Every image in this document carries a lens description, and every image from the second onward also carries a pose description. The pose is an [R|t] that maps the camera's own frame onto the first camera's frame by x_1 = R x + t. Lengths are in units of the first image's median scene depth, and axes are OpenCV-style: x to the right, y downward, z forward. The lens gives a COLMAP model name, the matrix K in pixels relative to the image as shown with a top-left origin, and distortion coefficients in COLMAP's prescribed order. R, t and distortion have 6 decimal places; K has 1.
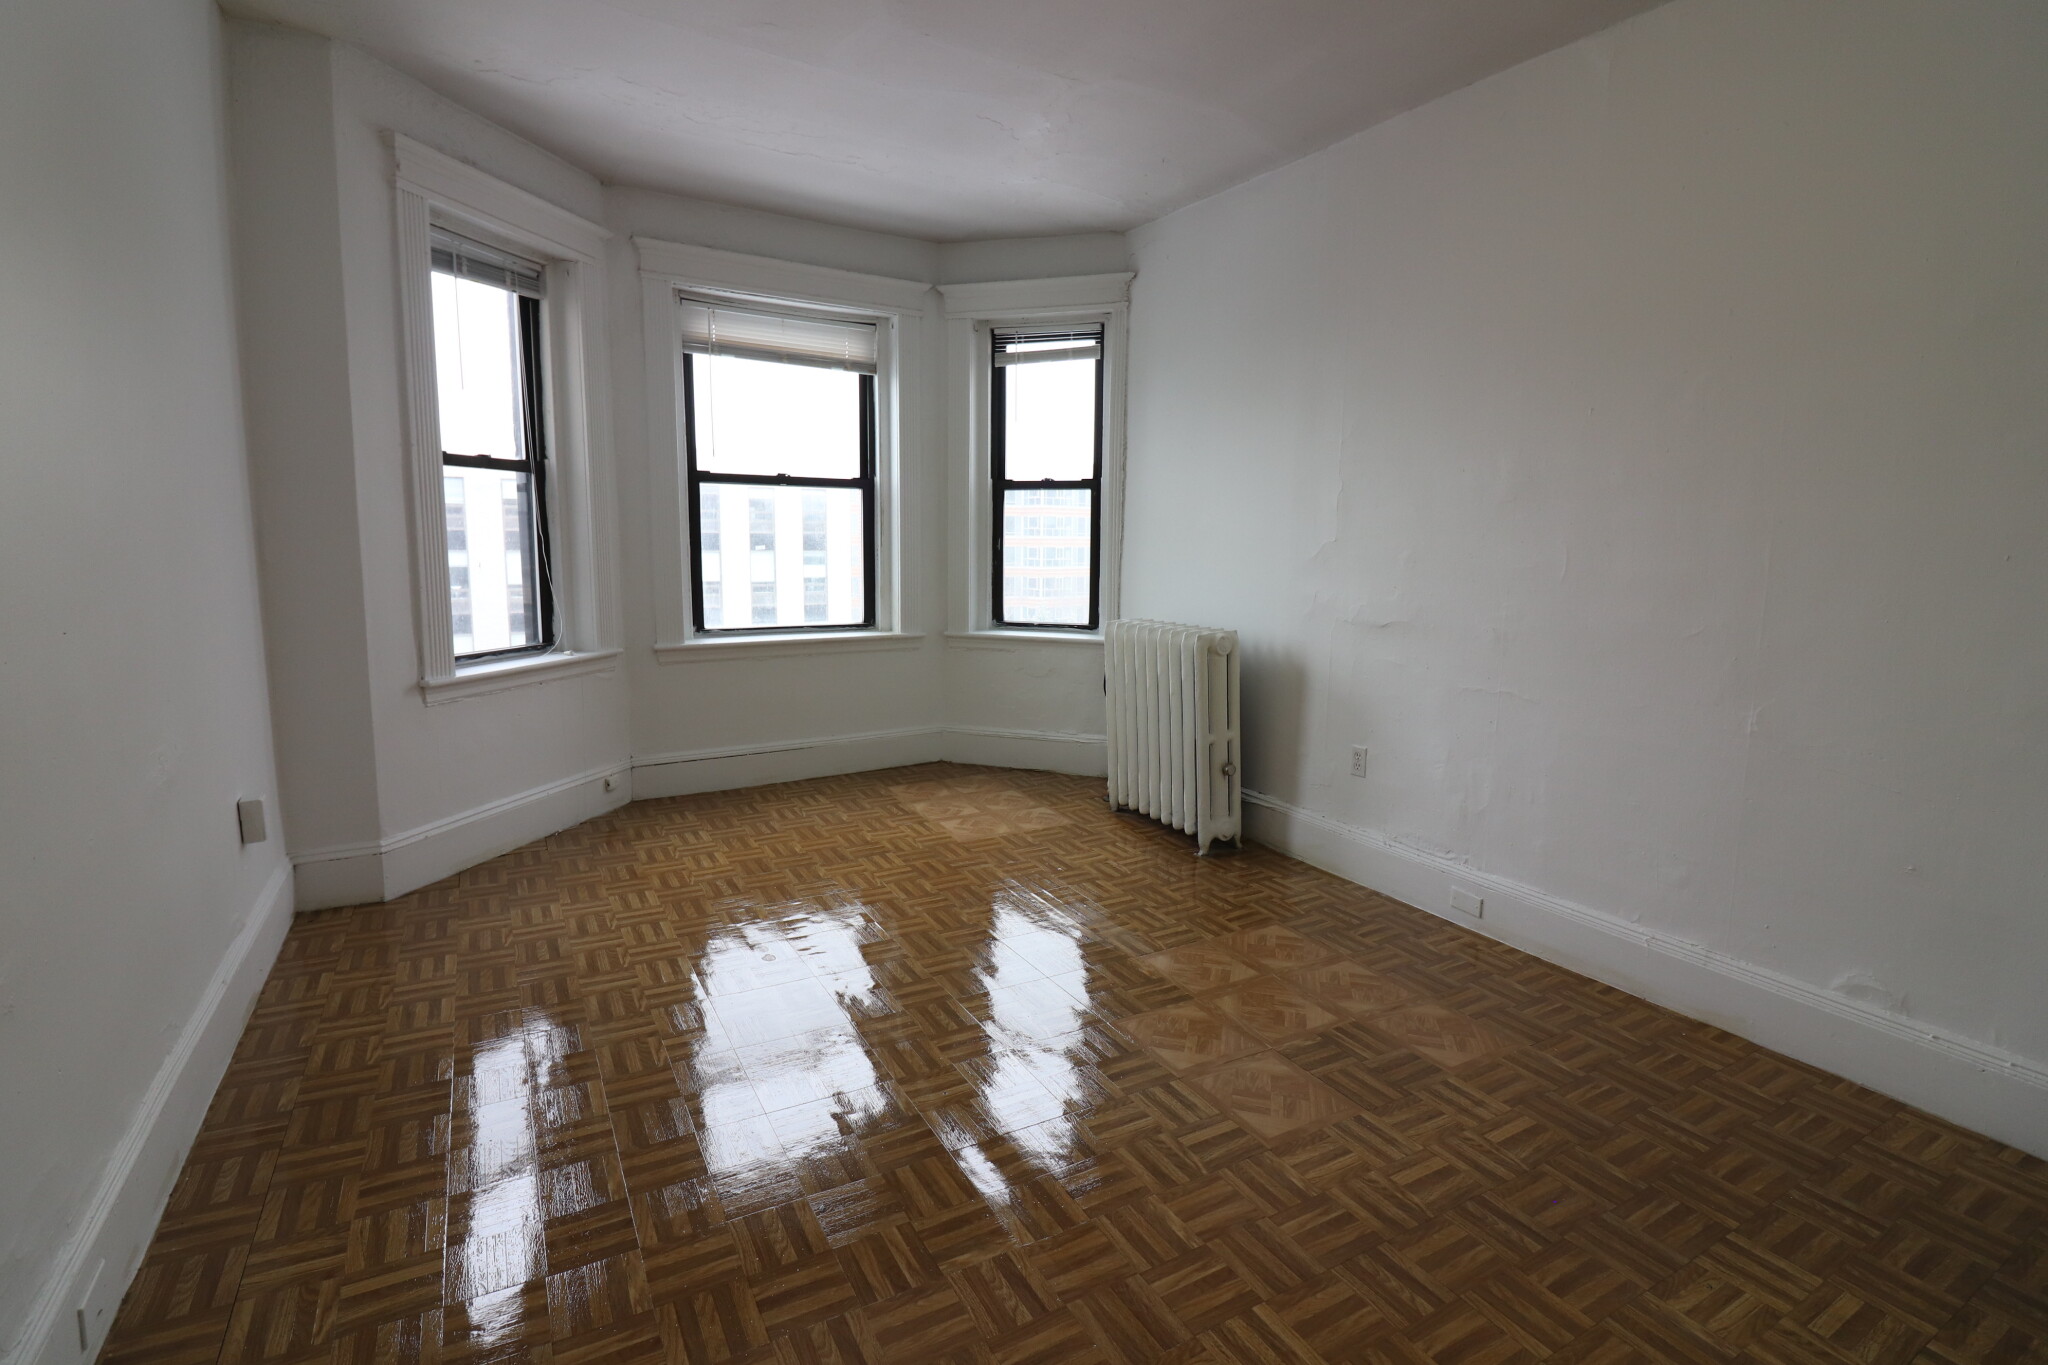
lens RADIAL K [[954.2, 0, 935.2], [0, 954.2, 652.5], [0, 0, 1]] dist [-0.011361, -0.003469]
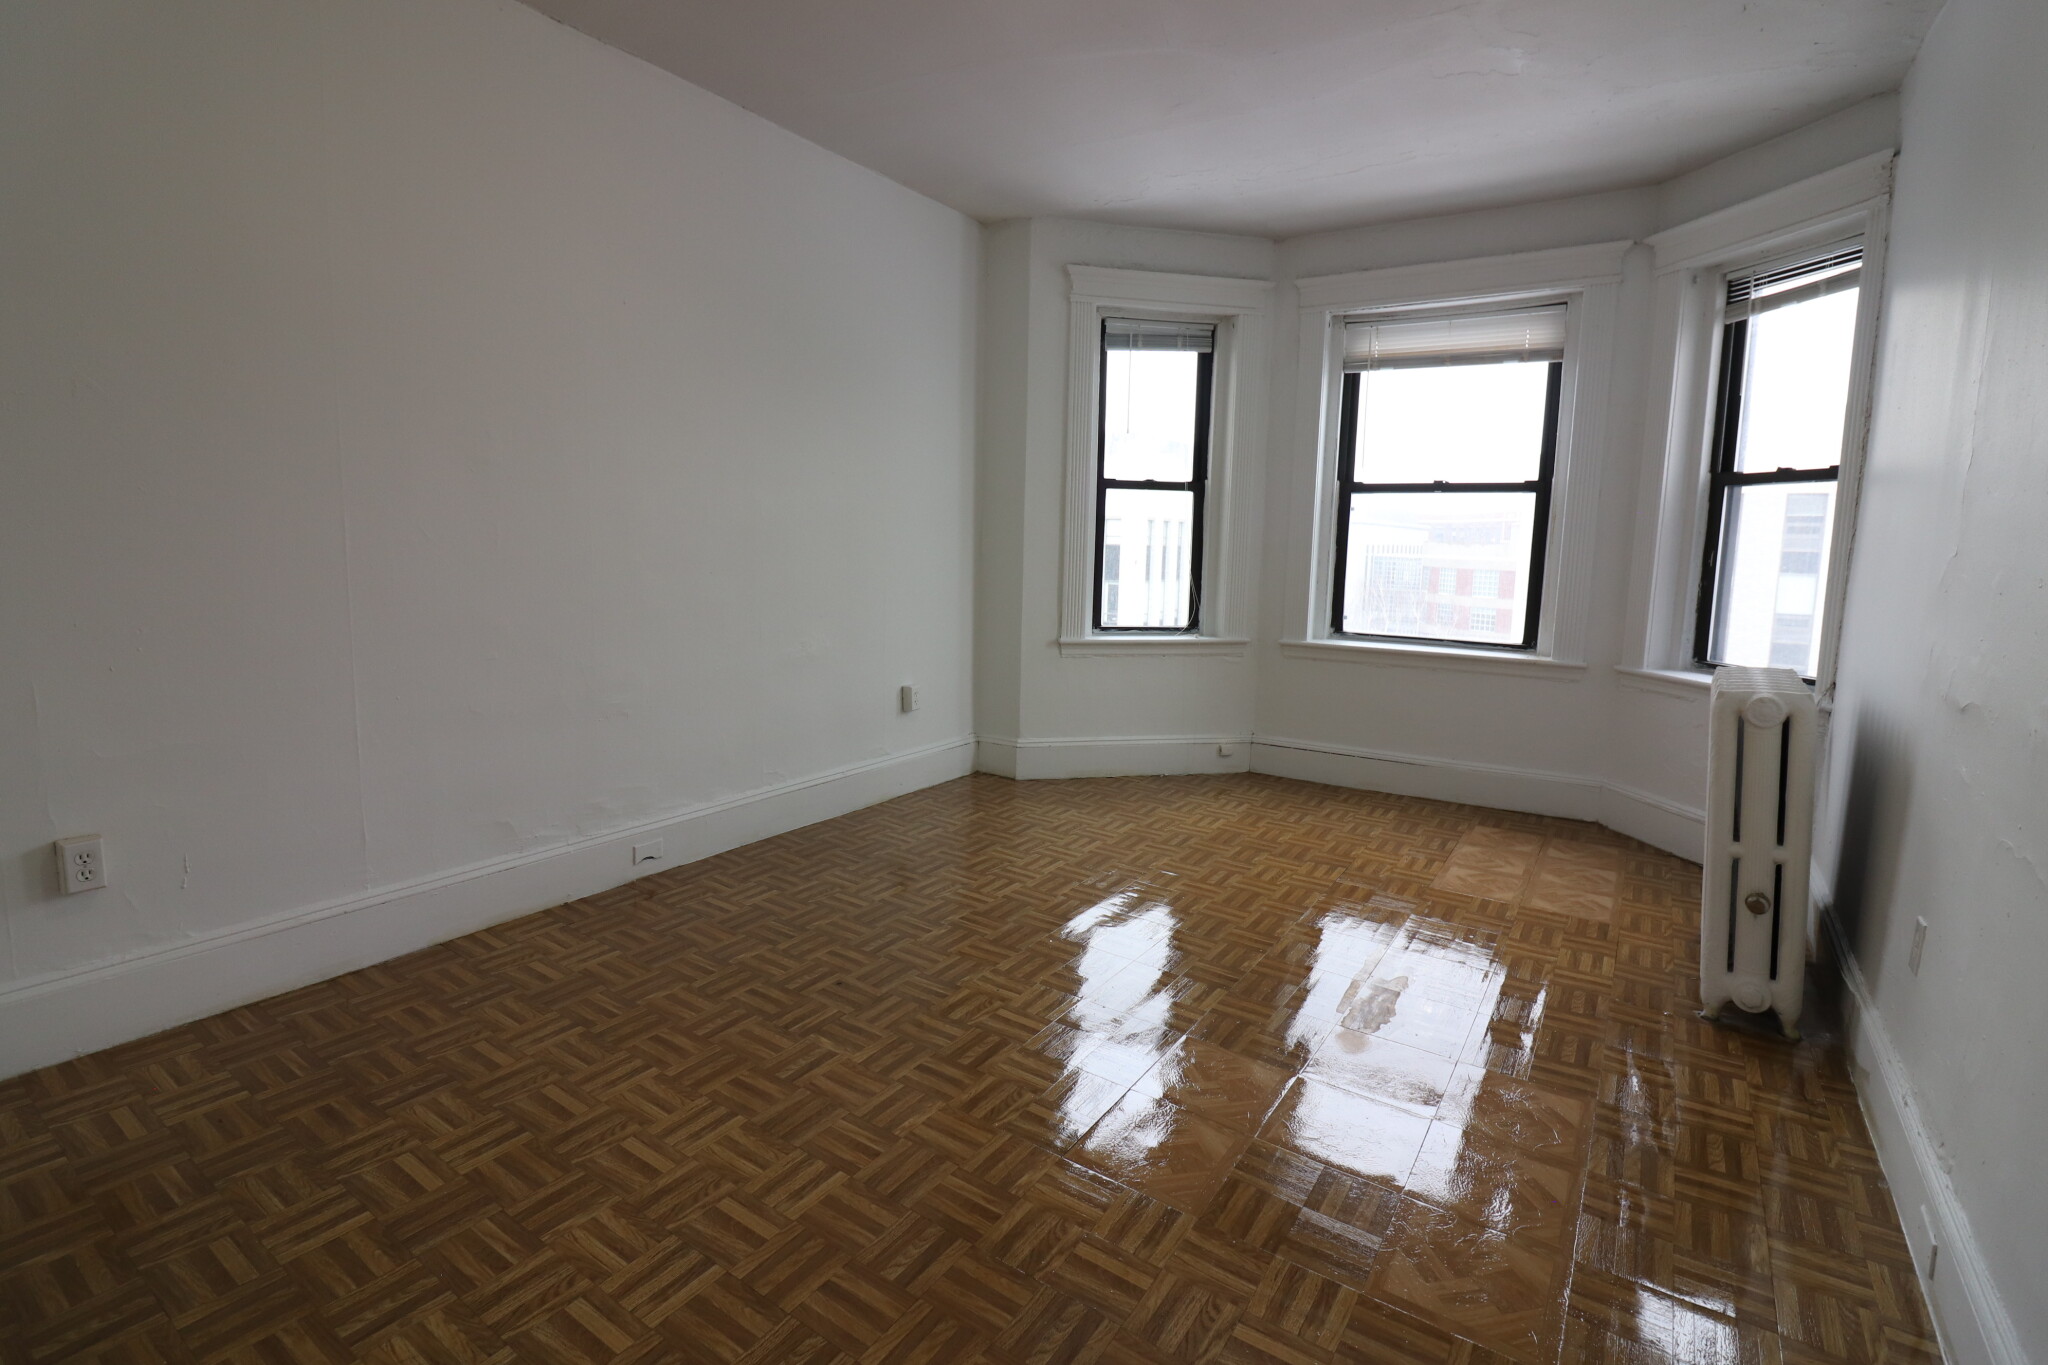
lens RADIAL K [[954.2, 0, 1081.4], [0, 954.2, 654.8], [0, 0, 1]] dist [-0.011361, -0.003469]
pose [[0.479603, 0.106967, -0.870941, 0.602874], [-0.122057, 0.991026, 0.054502, -0.023715], [0.868955, 0.080165, 0.488355, 0.258538]]
